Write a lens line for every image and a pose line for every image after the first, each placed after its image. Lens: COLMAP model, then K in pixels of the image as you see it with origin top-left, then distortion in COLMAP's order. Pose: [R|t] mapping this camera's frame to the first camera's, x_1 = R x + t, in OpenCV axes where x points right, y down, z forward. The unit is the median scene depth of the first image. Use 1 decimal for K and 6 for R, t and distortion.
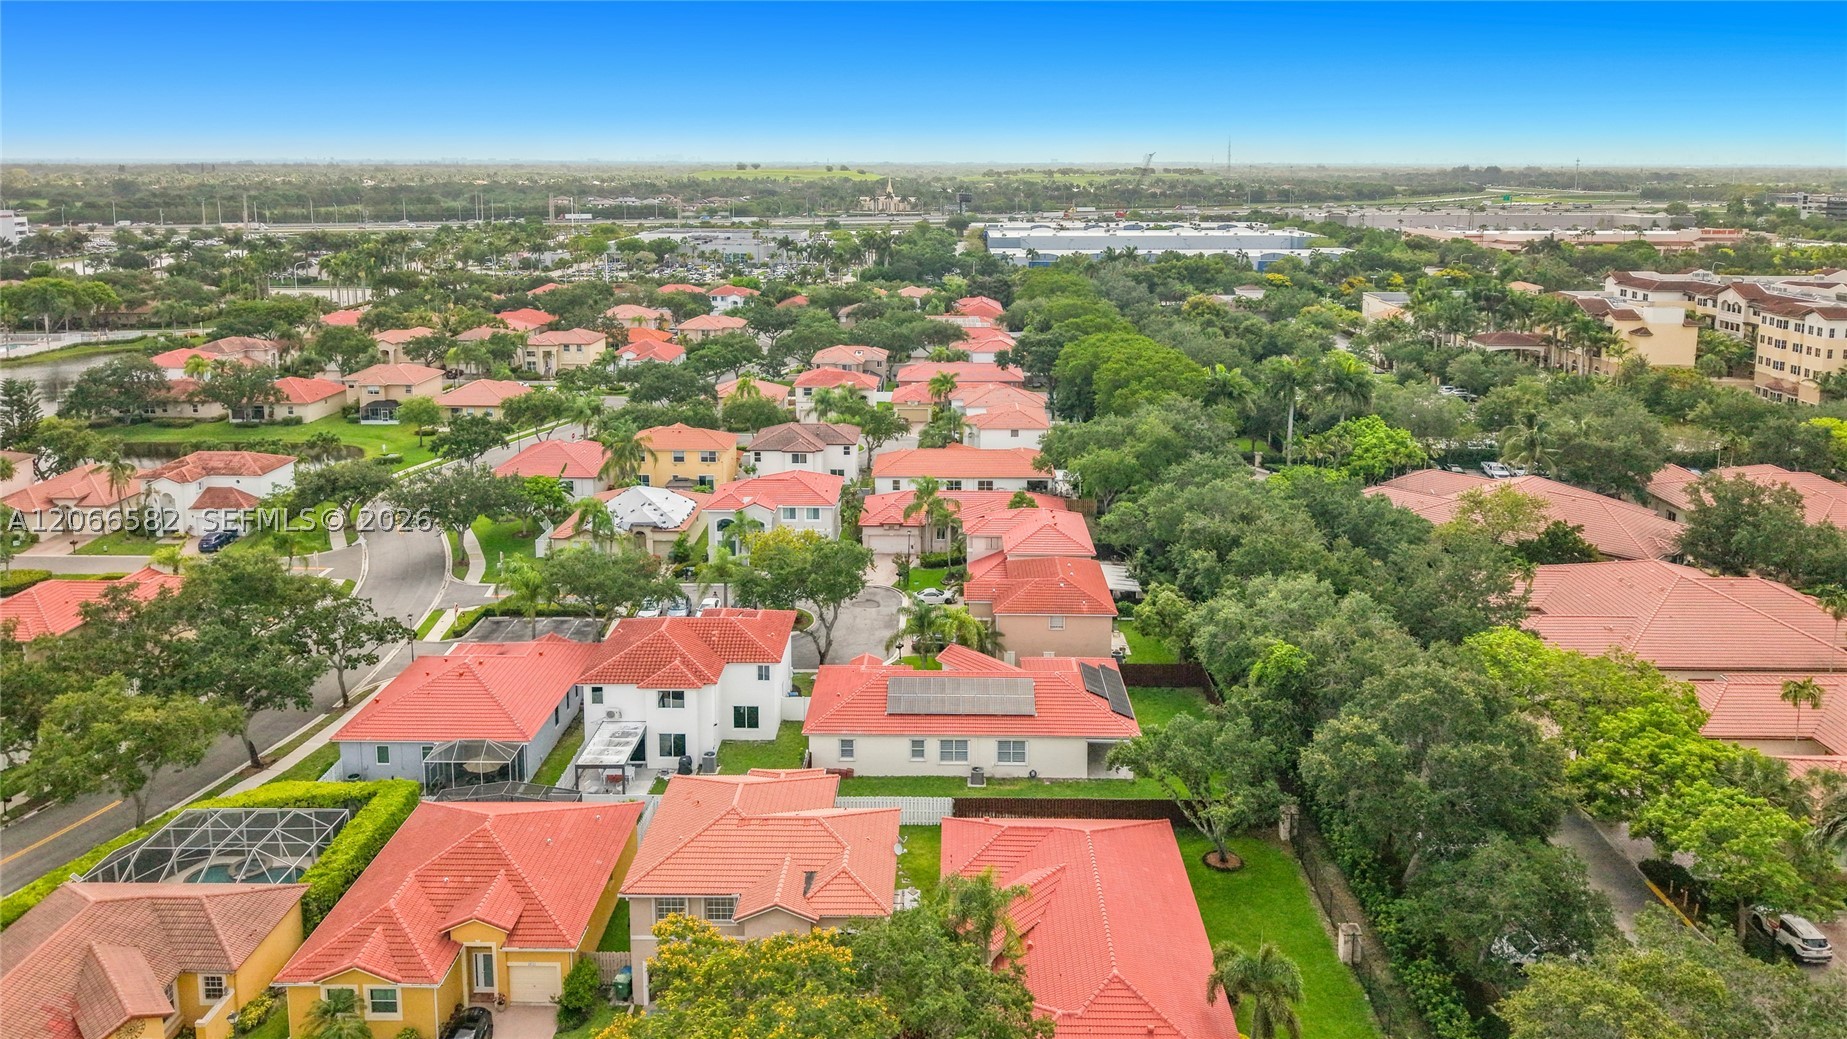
lens RADIAL K [[1284.0, 0, 923.5], [0, 1284.0, 519.5], [0, 0, 1]] dist [0.041176, -0.003808]
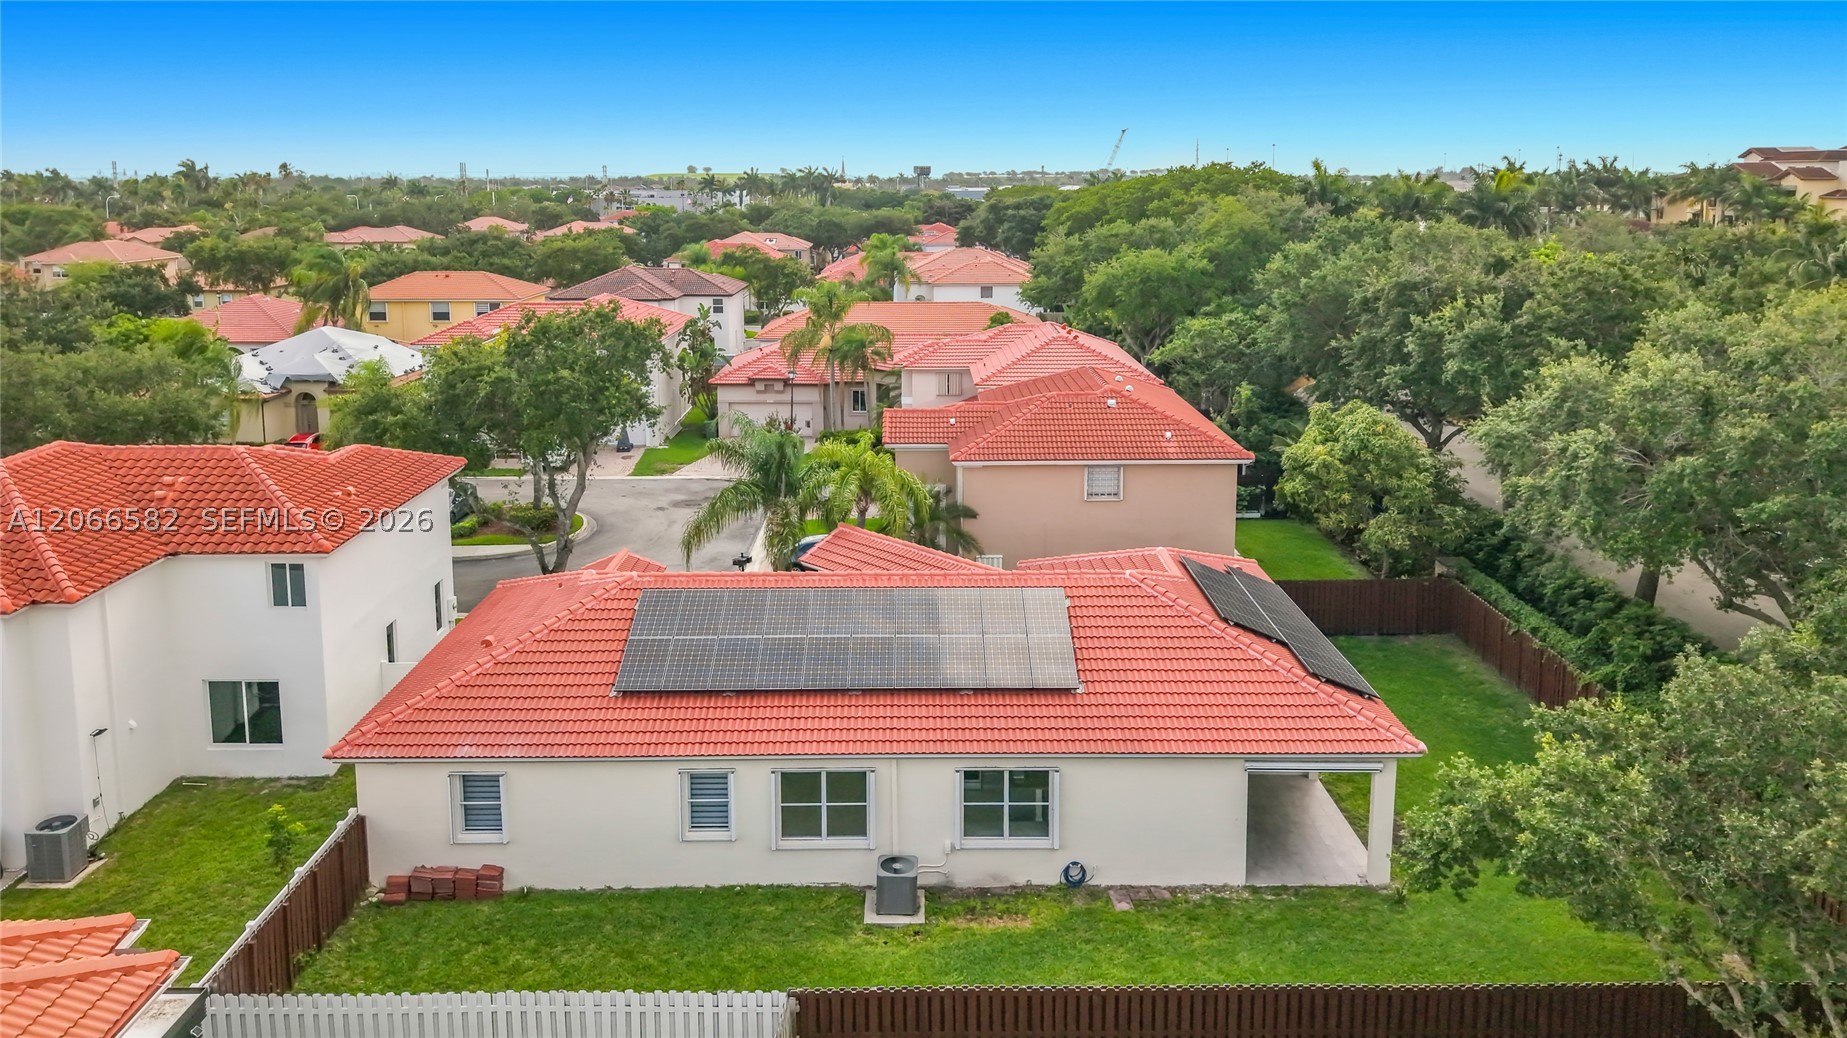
lens RADIAL K [[1329.5, 0, 923.5], [0, 1329.5, 519.0], [0, 0, 1]] dist [0.000492, 0.001639]
pose [[0.999567, -0.007318, 0.028516, 0.037124], [0.007777, 0.999842, -0.016014, 0.108967], [-0.028394, 0.016229, 0.999465, 0.636591]]
